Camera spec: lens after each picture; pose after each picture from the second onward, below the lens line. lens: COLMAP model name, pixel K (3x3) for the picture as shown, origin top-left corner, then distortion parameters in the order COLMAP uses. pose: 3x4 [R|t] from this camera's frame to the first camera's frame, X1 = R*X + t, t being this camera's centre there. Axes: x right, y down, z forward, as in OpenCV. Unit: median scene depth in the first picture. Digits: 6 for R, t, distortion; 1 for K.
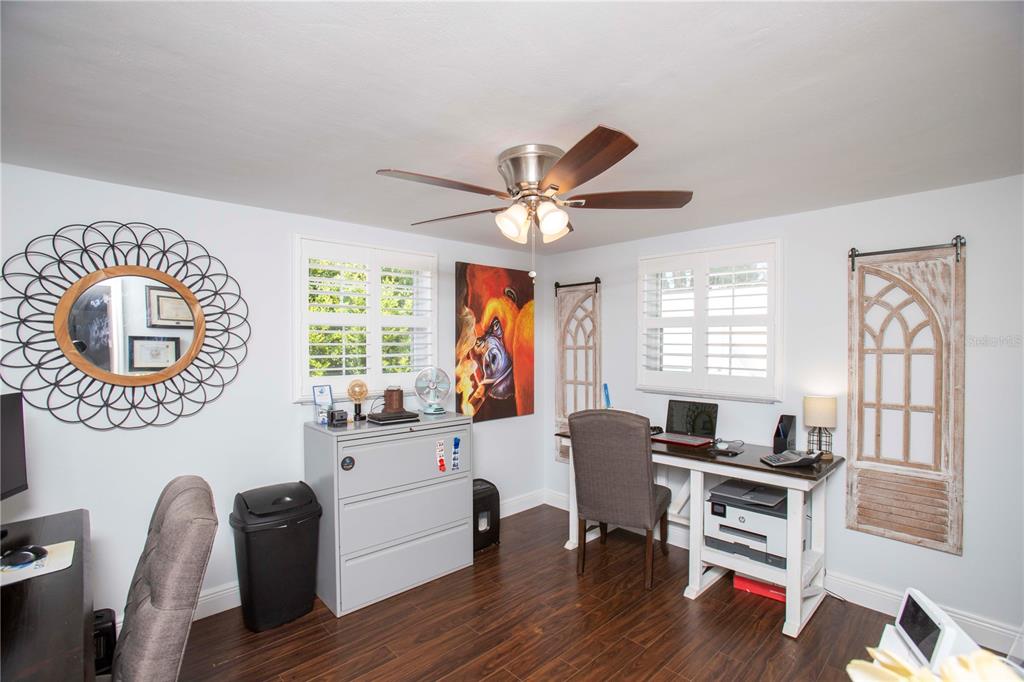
lens RADIAL K [[470.1, 0, 519.6], [0, 470.1, 347.2], [0, 0, 1]] dist [-0.076688, 0.034906]
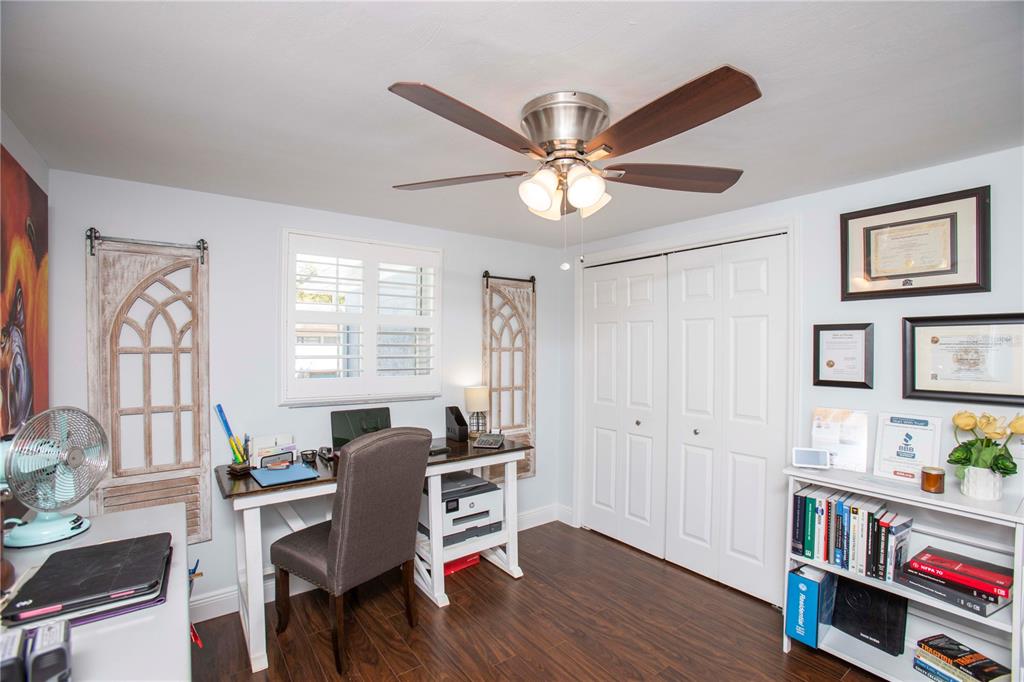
lens RADIAL K [[470.1, 0, 519.6], [0, 470.1, 347.2], [0, 0, 1]] dist [-0.076688, 0.034906]
pose [[0.126009, -0.007834, 0.991998, -0.593262], [0.004999, 0.999961, 0.007262, -0.007908], [-0.992017, 0.004044, 0.126043, 0.740321]]
